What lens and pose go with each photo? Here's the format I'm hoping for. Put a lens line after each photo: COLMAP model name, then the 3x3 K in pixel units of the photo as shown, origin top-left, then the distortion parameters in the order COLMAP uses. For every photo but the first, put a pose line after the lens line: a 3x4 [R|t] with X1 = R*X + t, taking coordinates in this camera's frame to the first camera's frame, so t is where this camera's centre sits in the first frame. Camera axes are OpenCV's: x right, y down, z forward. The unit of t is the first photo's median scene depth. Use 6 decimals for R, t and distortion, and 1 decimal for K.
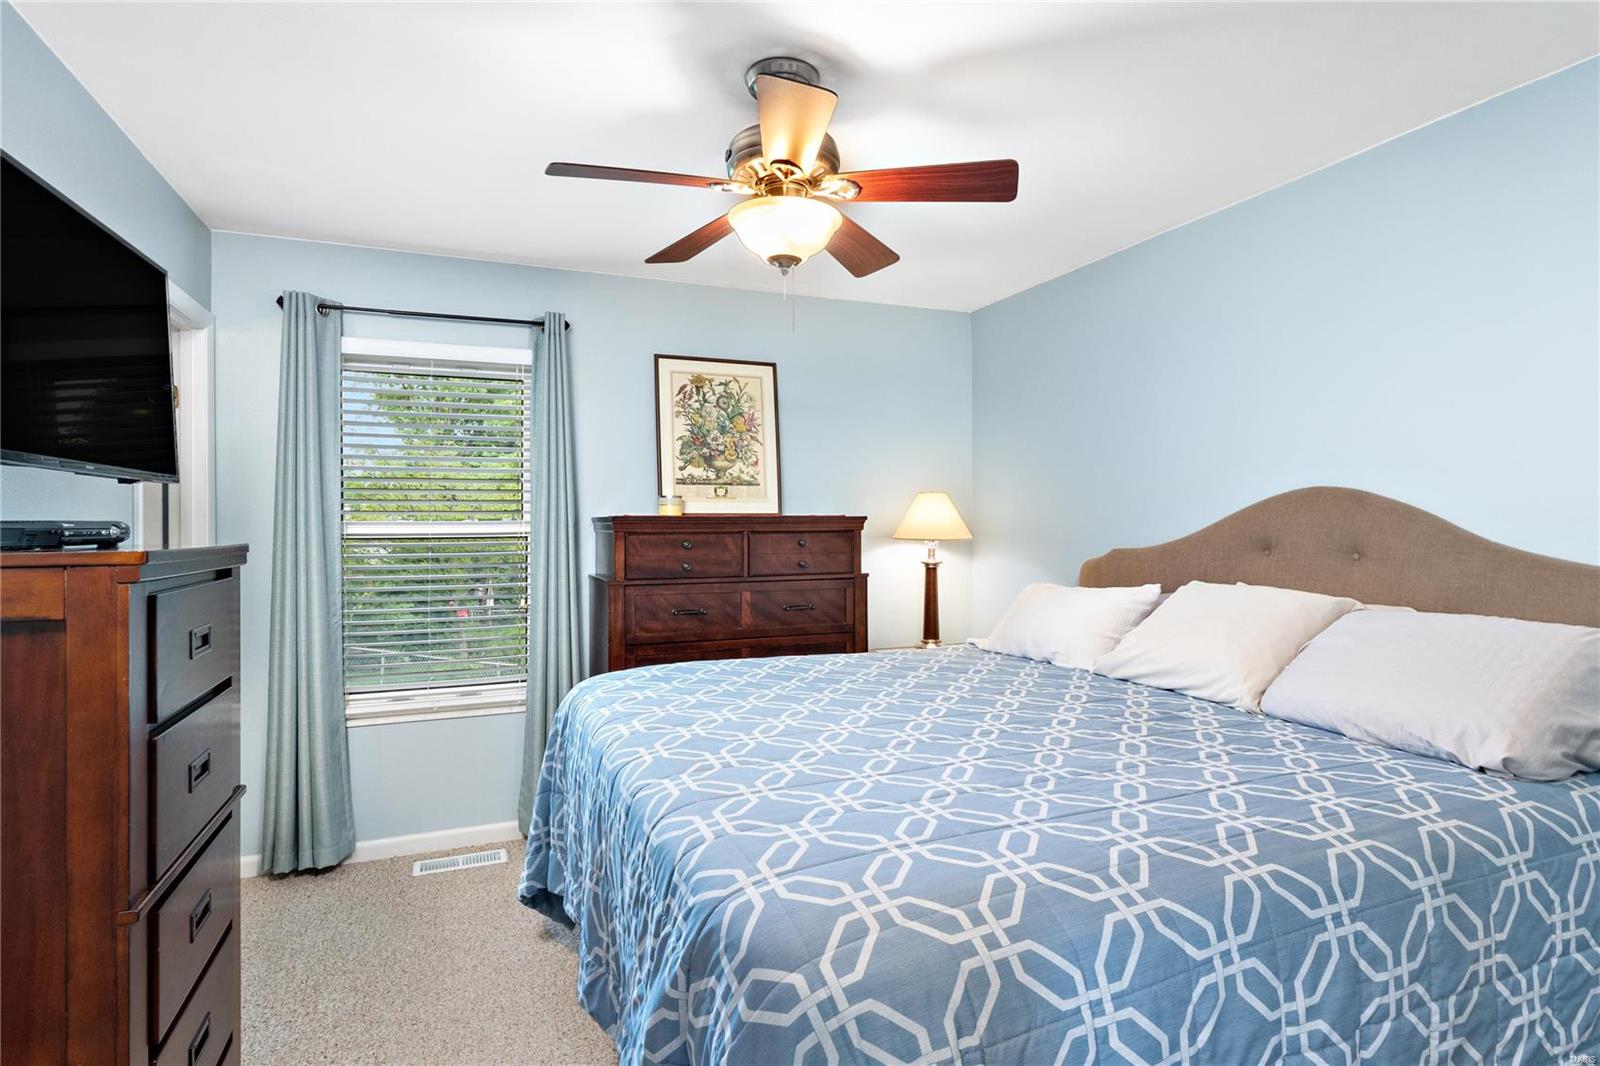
lens RADIAL K [[818.6, 0, 800.6], [0, 818.6, 520.3], [0, 0, 1]] dist [-0.004295, -0.001458]
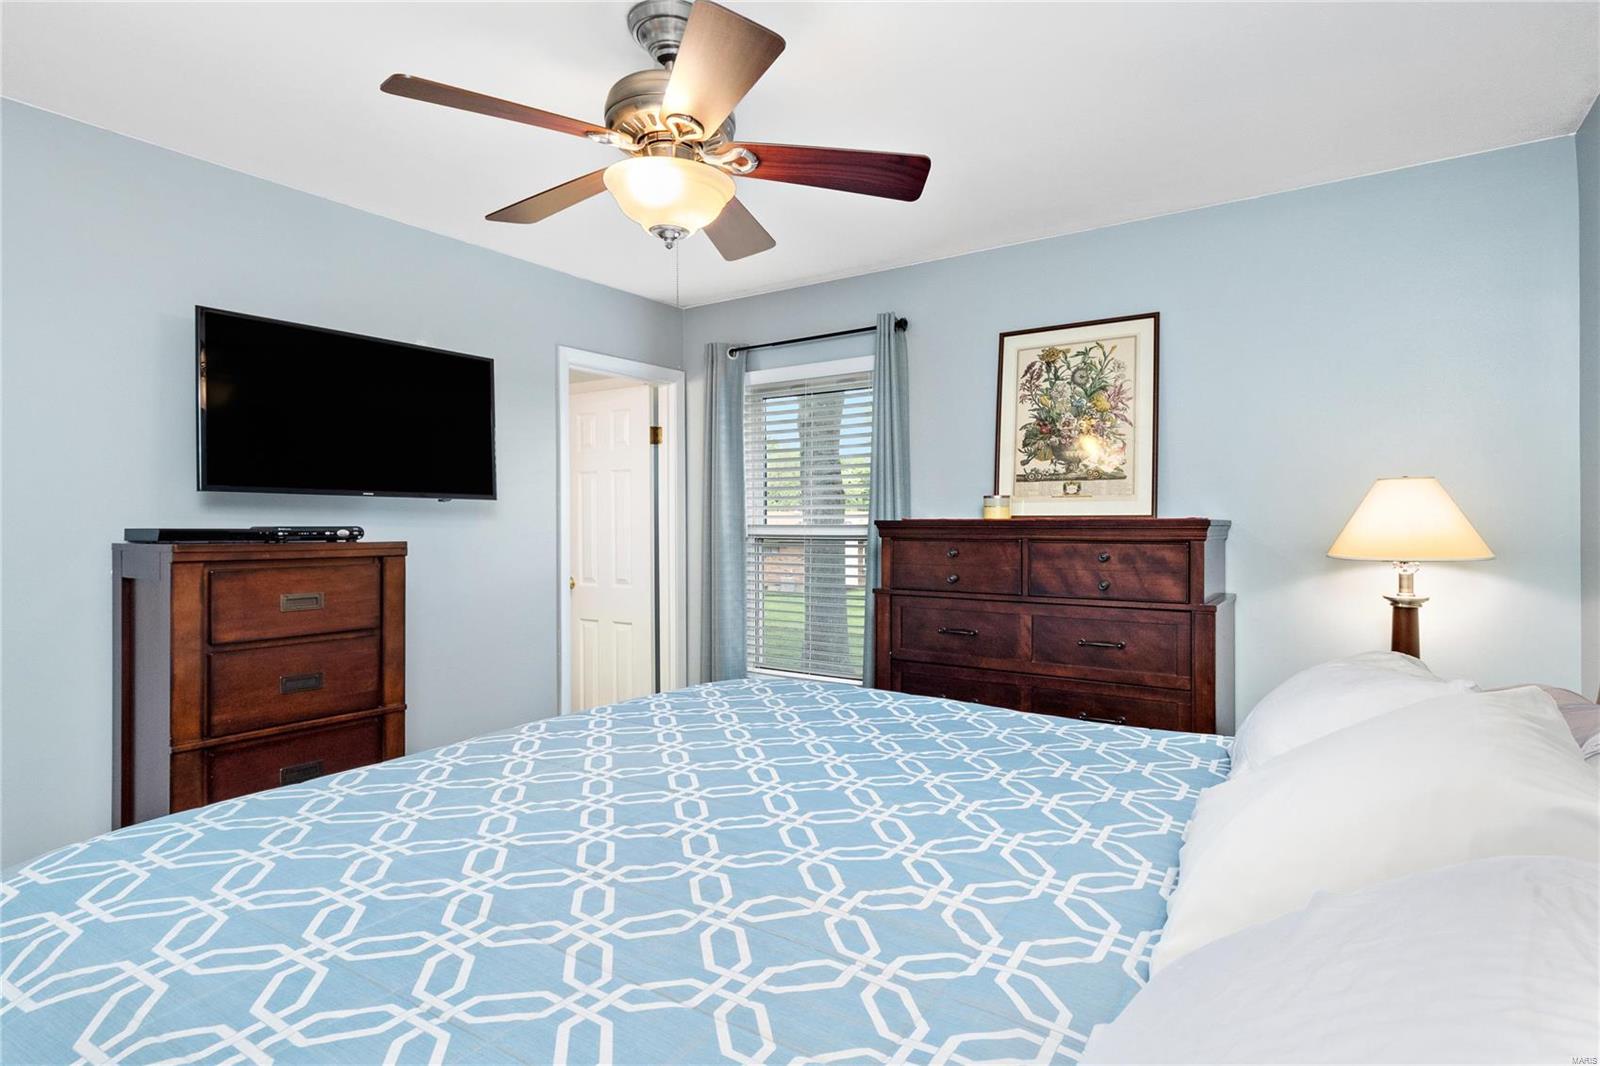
lens RADIAL K [[818.6, 0, 800.6], [0, 818.6, 520.3], [0, 0, 1]] dist [-0.004295, -0.001458]
pose [[0.556002, 0.001484, -0.831180, 0.422393], [0.000049, 0.999998, 0.001818, -0.005557], [0.831181, -0.001051, 0.556001, 0.335198]]
